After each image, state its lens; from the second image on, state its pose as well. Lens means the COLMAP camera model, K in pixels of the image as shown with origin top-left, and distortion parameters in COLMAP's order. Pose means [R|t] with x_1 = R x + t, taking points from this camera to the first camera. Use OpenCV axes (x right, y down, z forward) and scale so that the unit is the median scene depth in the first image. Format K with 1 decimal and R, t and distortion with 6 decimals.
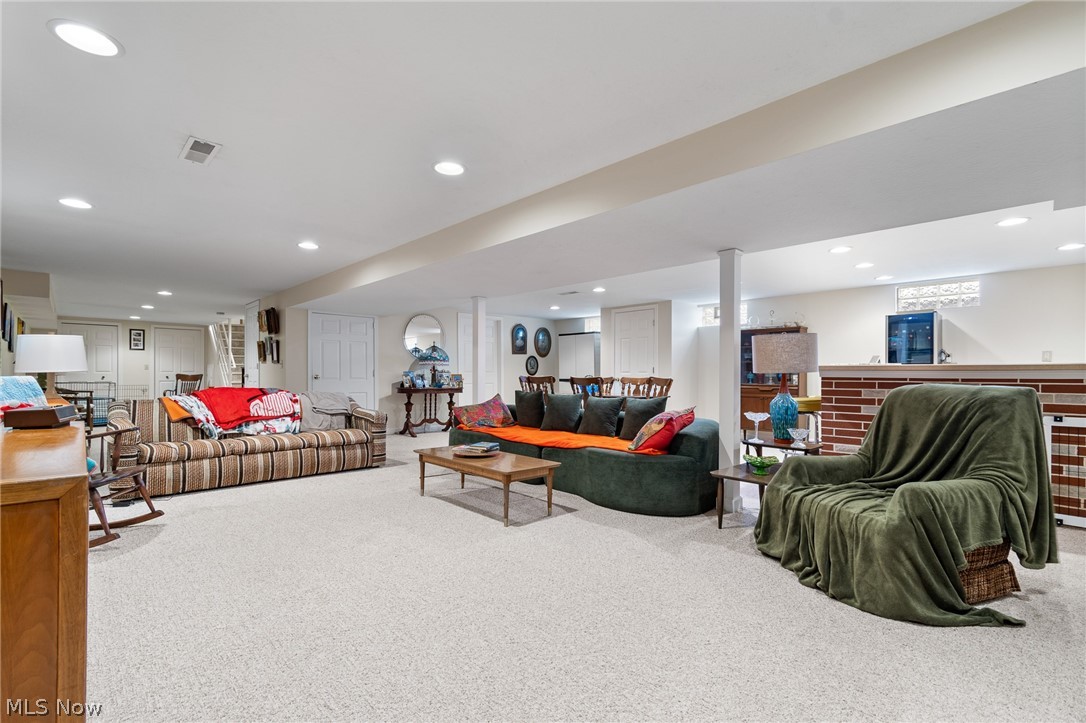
lens RADIAL K [[478.3, 0, 540.0], [0, 478.3, 367.1], [0, 0, 1]] dist [0.000460, -0.000230]
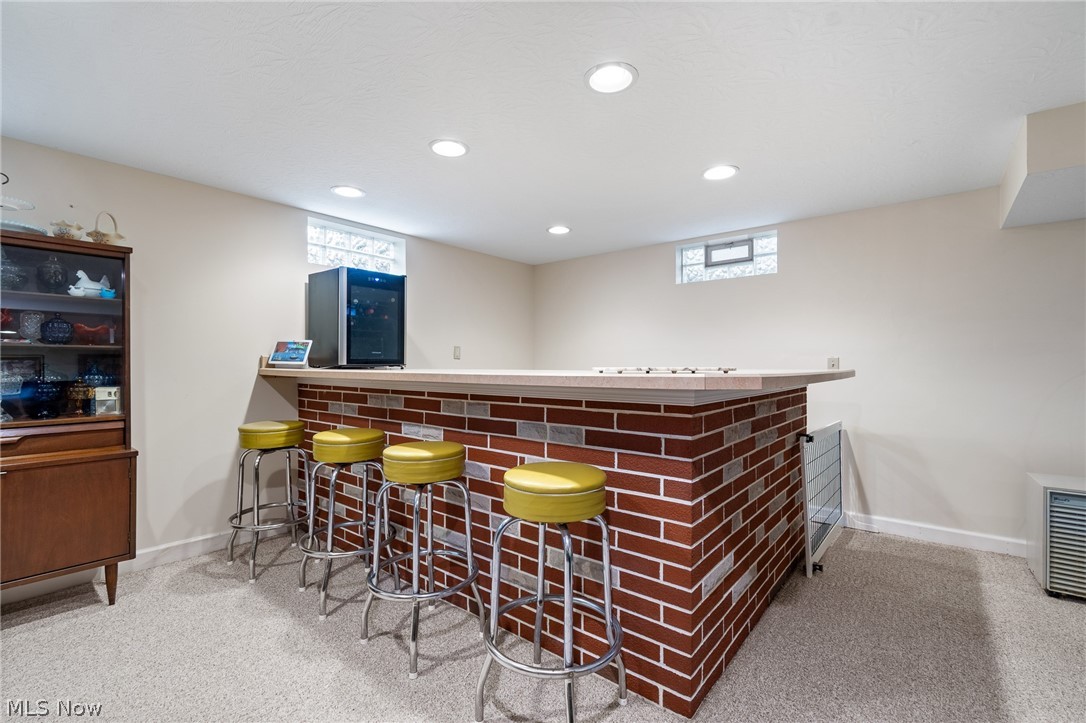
lens RADIAL K [[478.3, 0, 540.0], [0, 478.3, 367.1], [0, 0, 1]] dist [0.000460, -0.000230]
pose [[-0.109495, -0.009003, 0.993947, 0.154982], [-0.011654, 0.999902, 0.007774, -0.006014], [-0.993919, -0.010732, -0.109589, 0.740753]]
